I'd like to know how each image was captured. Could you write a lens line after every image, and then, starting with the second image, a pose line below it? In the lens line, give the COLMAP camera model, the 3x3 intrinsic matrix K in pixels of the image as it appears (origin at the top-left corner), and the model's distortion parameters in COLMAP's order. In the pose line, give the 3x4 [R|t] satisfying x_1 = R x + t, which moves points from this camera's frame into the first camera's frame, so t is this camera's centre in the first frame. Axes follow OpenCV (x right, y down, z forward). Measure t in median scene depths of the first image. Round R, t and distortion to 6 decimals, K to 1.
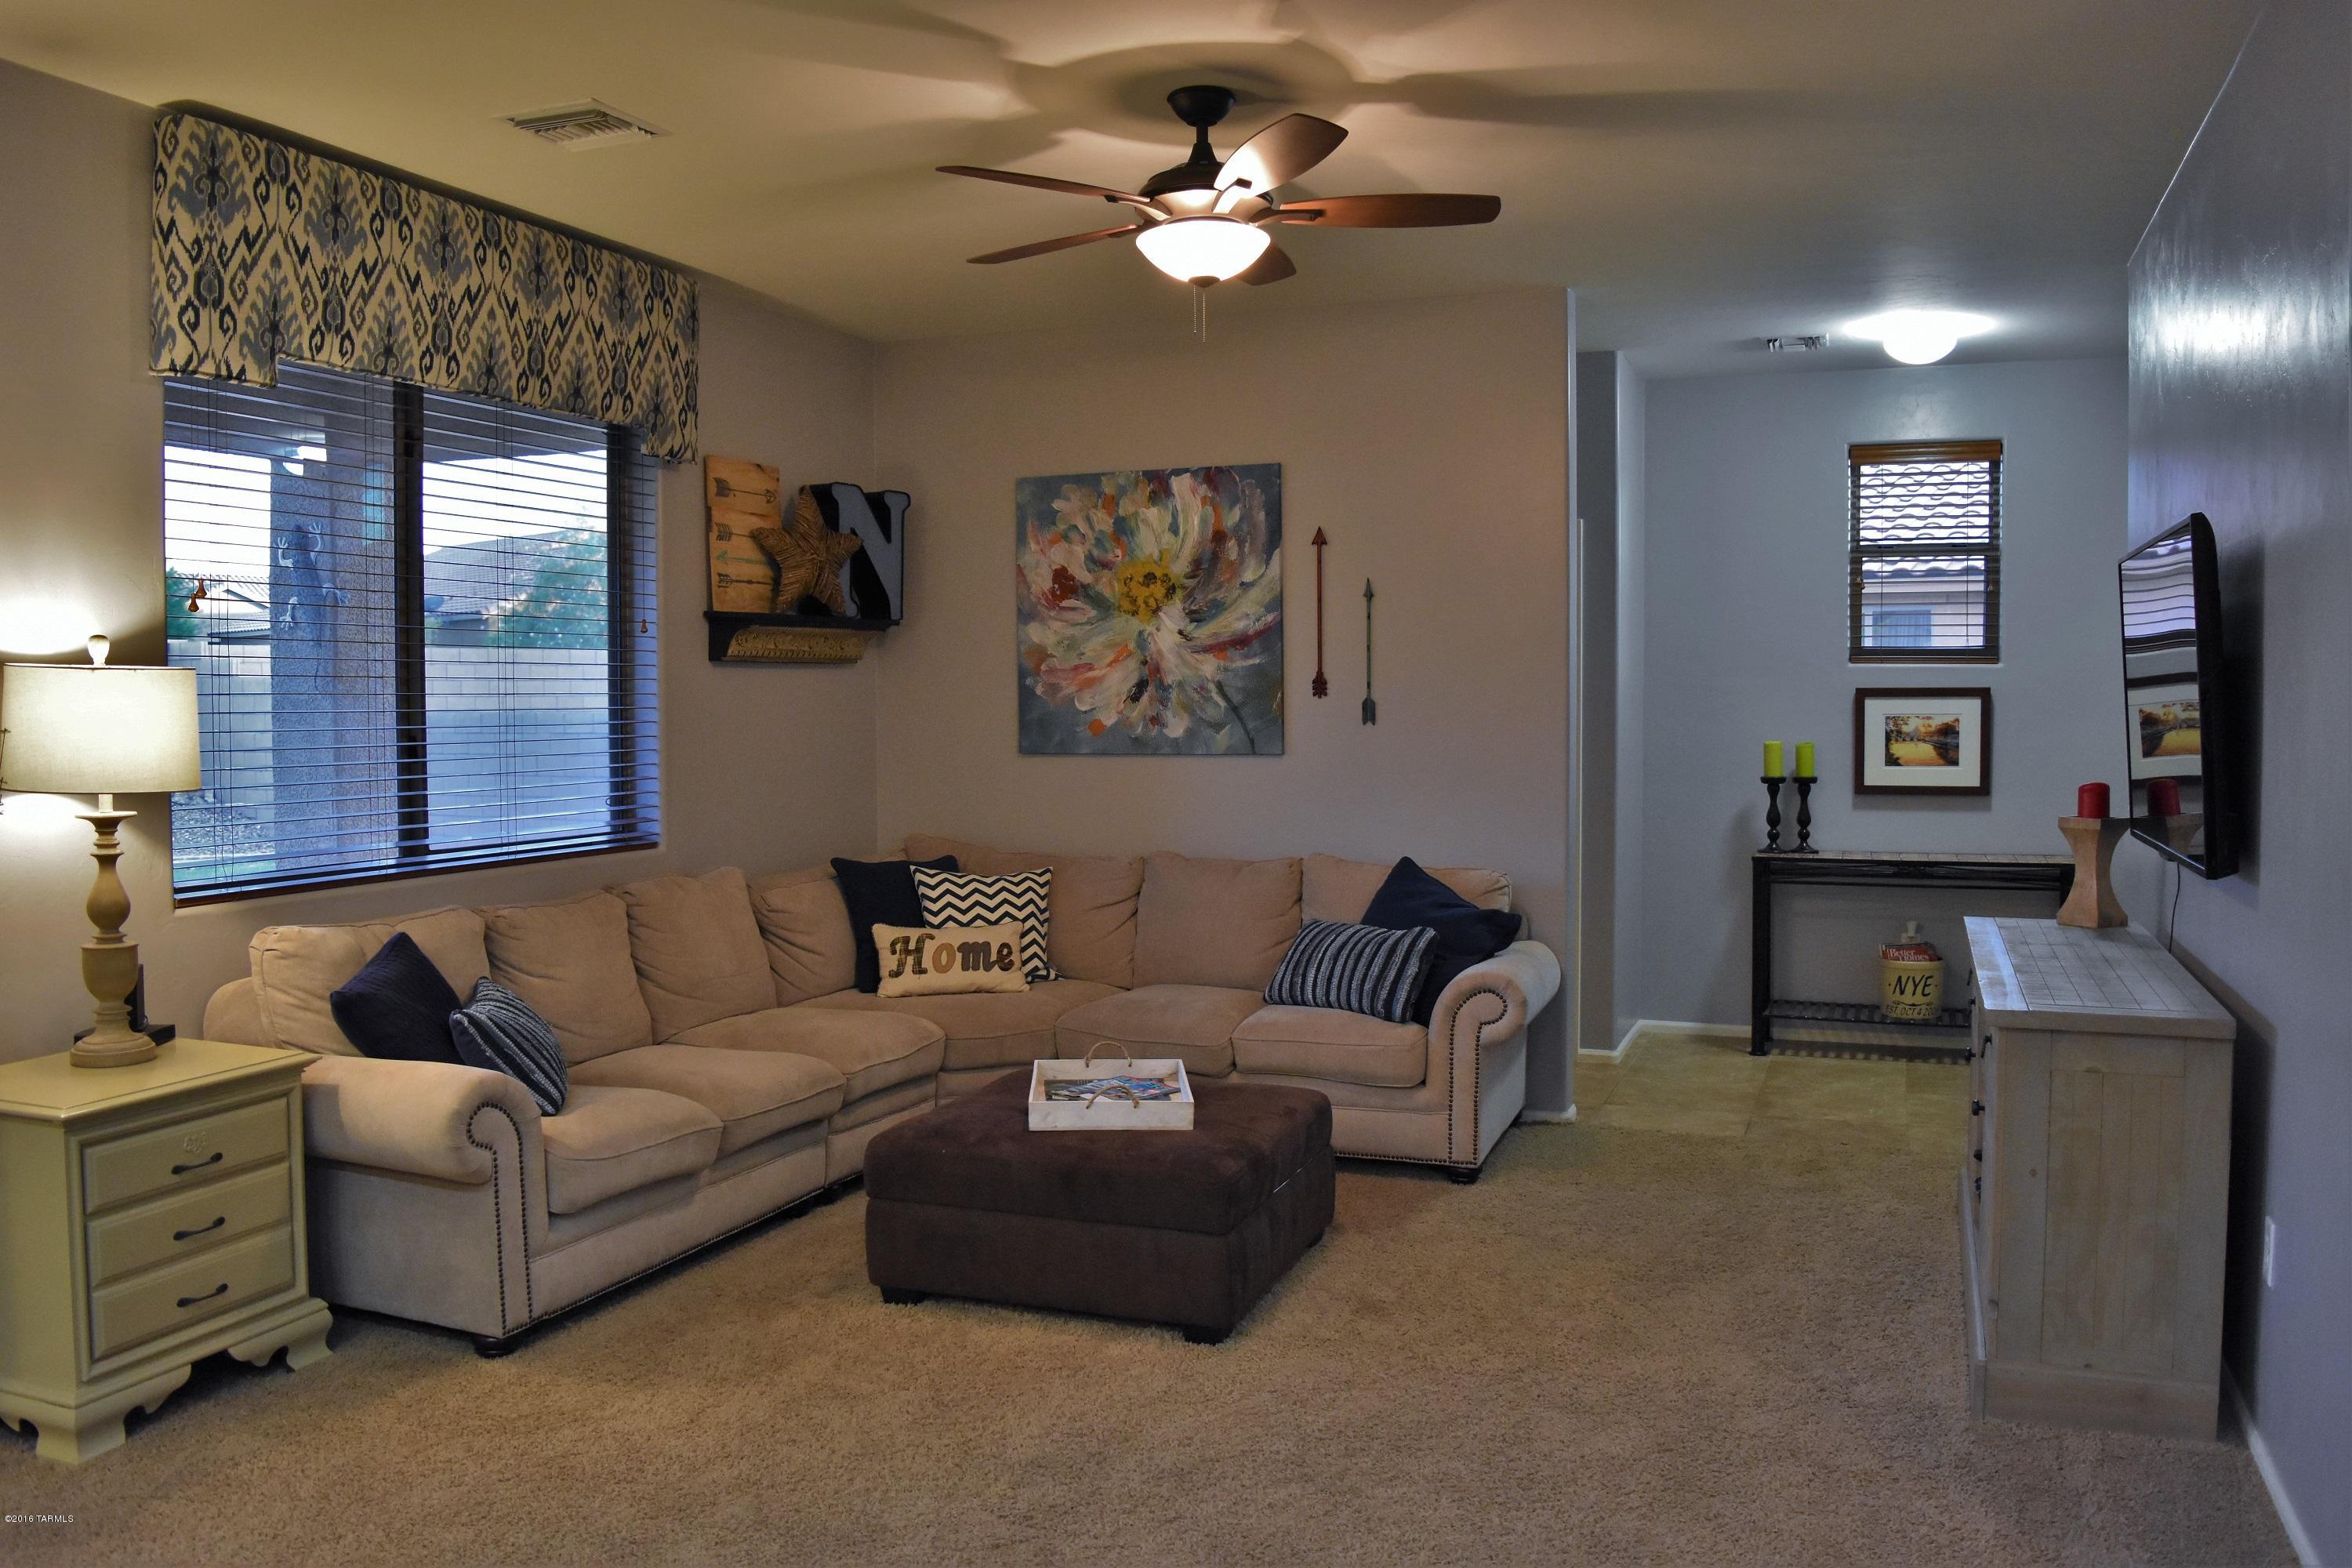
lens RADIAL K [[1854.6, 0, 1180.6], [0, 1854.6, 781.4], [0, 0, 1]] dist [-0.085037, 0.007991]
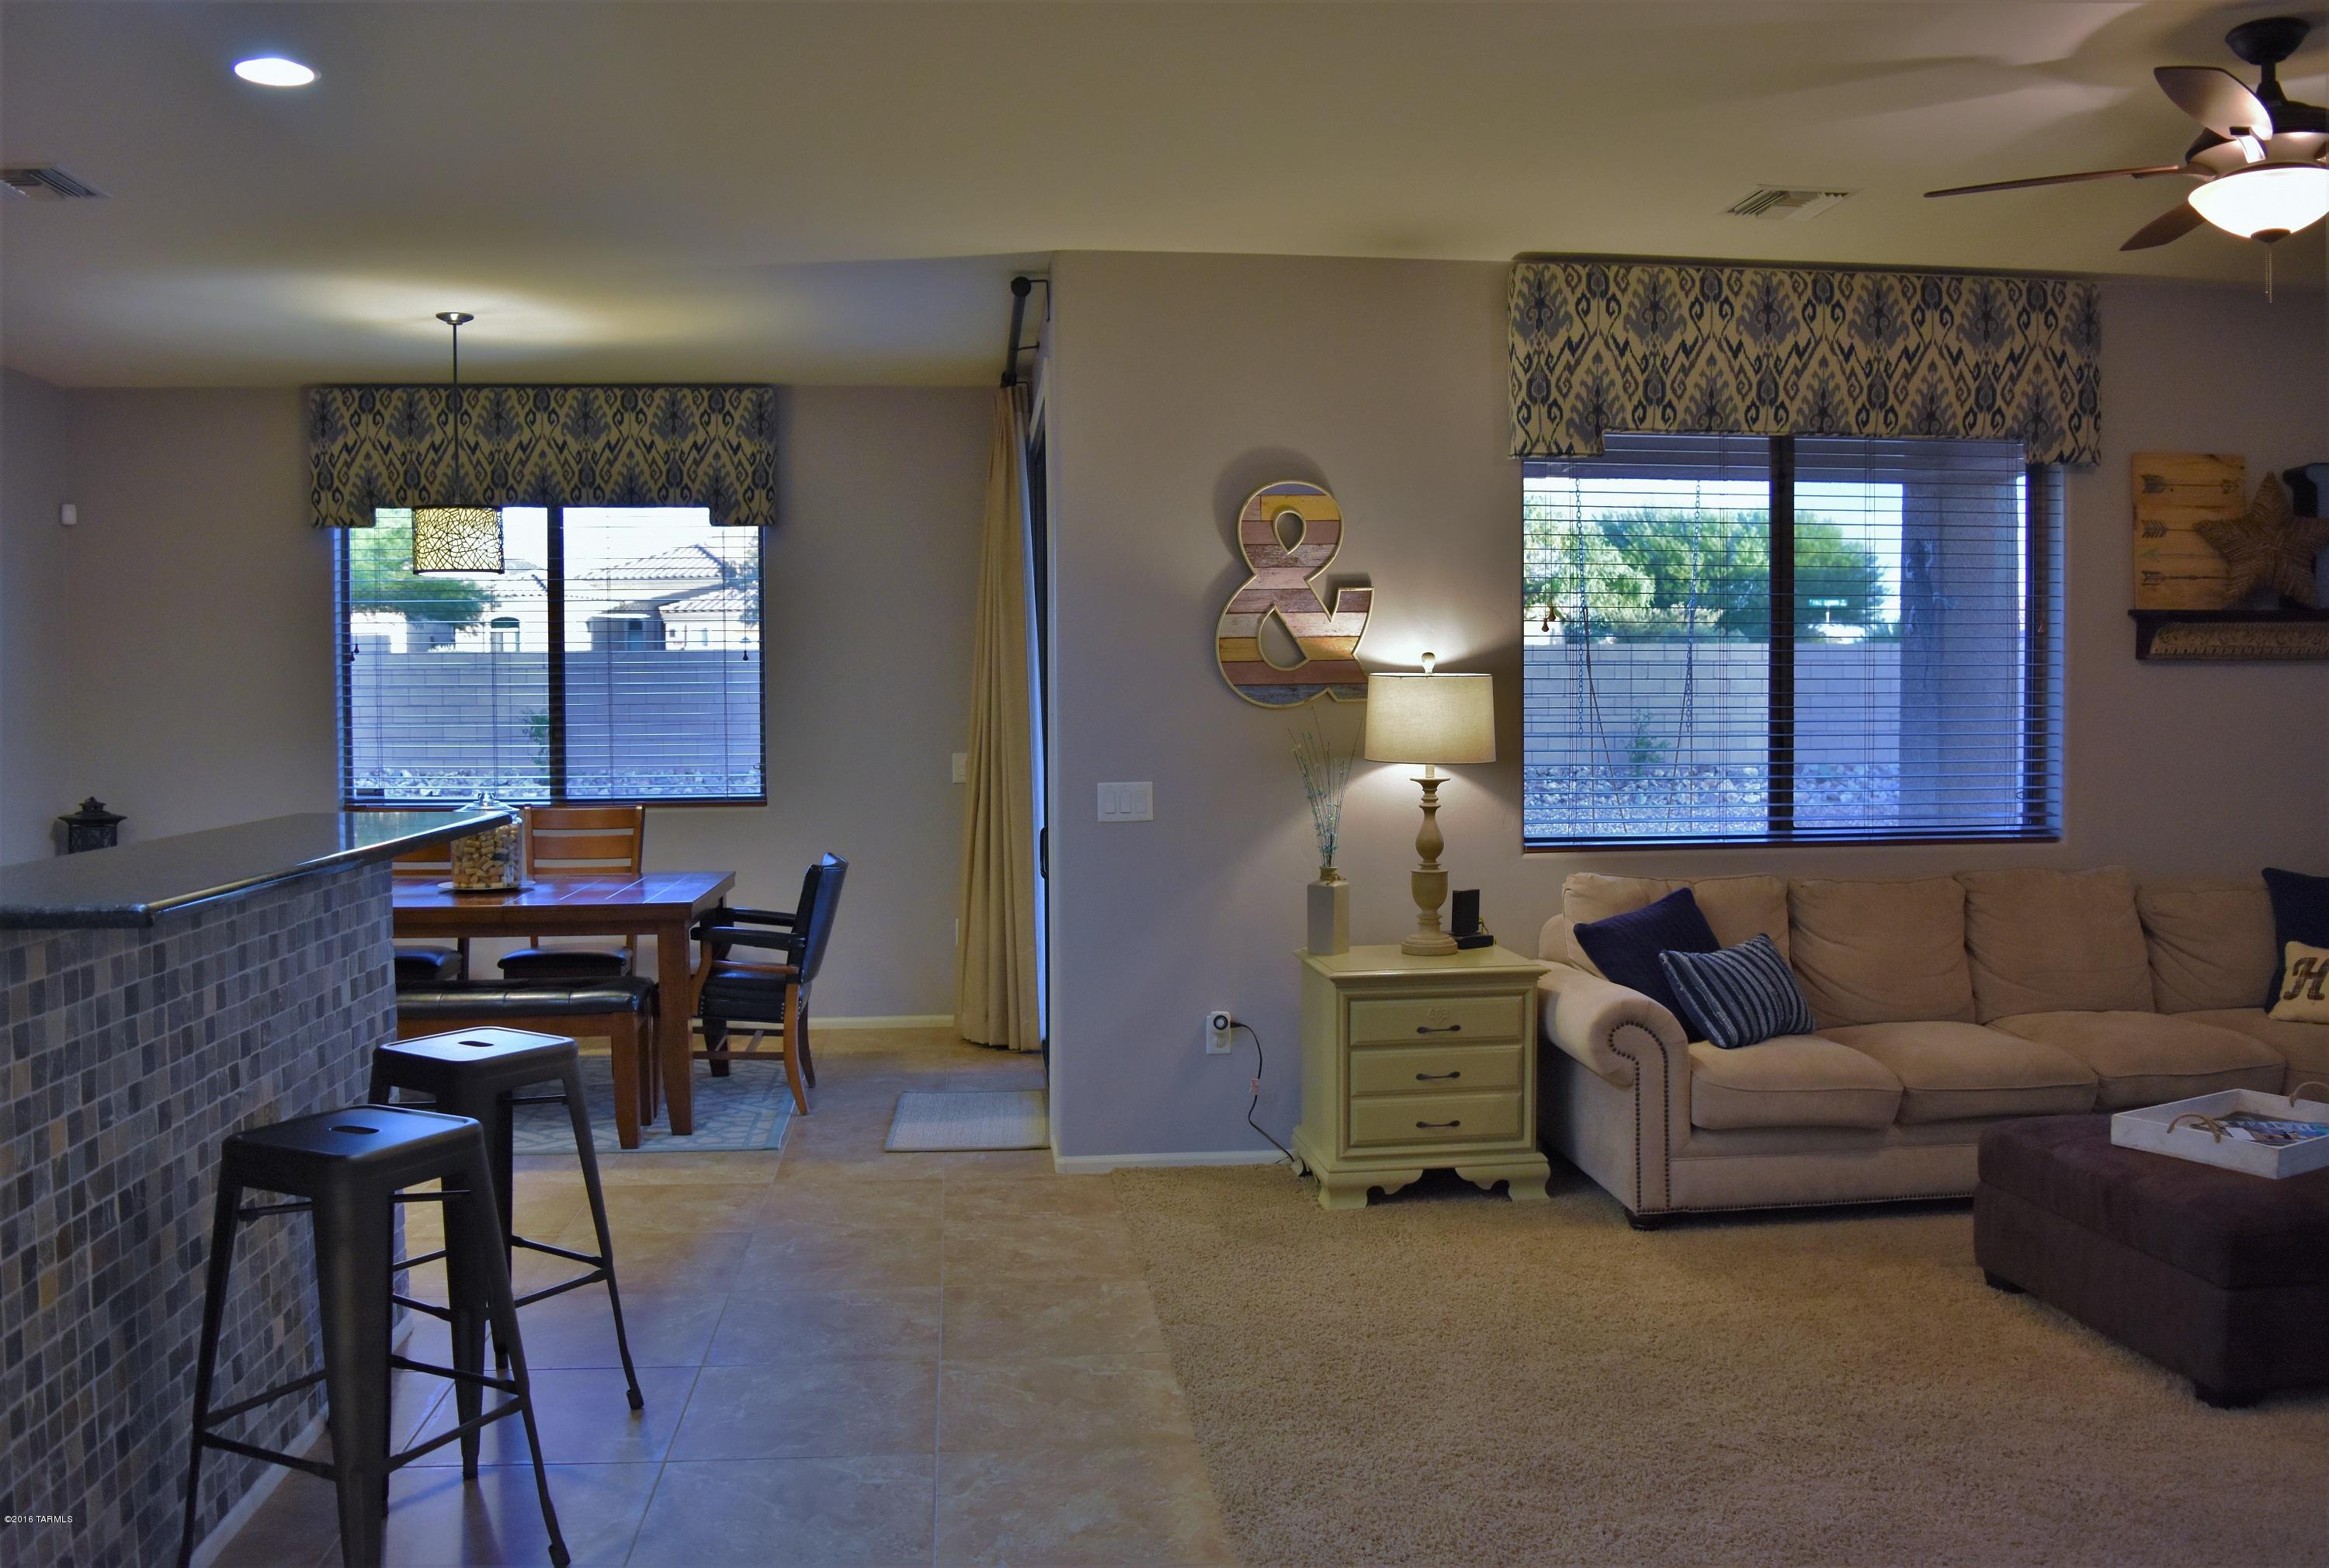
lens RADIAL K [[1861.7, 0, 1170.9], [0, 1861.7, 783.2], [0, 0, 1]] dist [-0.077137, 0.000127]
pose [[0.467137, 0.038613, -0.883341, 0.535275], [-0.035757, 0.999054, 0.024762, -0.006204], [0.883462, 0.020018, 0.468076, 0.117236]]
